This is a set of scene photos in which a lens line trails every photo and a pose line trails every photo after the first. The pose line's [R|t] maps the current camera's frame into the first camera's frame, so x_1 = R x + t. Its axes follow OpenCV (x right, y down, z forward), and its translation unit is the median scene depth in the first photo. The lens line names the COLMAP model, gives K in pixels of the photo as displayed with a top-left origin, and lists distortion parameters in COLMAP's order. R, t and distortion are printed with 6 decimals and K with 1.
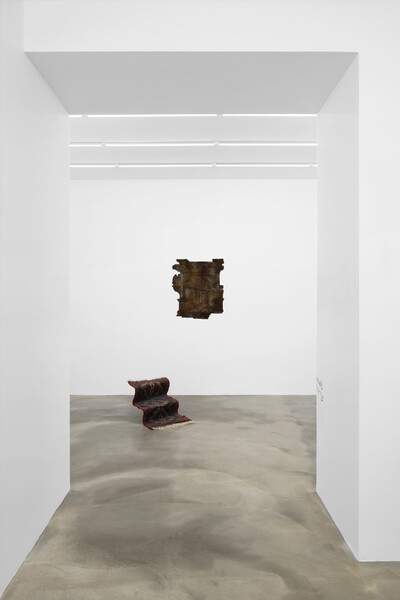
lens RADIAL K [[440.5, 0, 199.7], [0, 440.5, 300.3], [0, 0, 1]] dist [-0.000949, 0.000040]
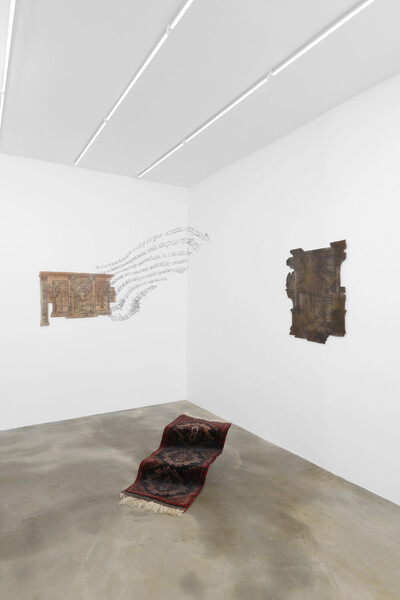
lens RADIAL K [[346.8, 0, 203.4], [0, 346.8, 295.8], [0, 0, 1]] dist [-0.004507, -0.000613]
pose [[0.568203, -0.001290, -0.822887, 0.310782], [-0.022125, 0.999613, -0.016845, -0.011348], [0.822591, 0.027777, 0.567955, 0.594032]]
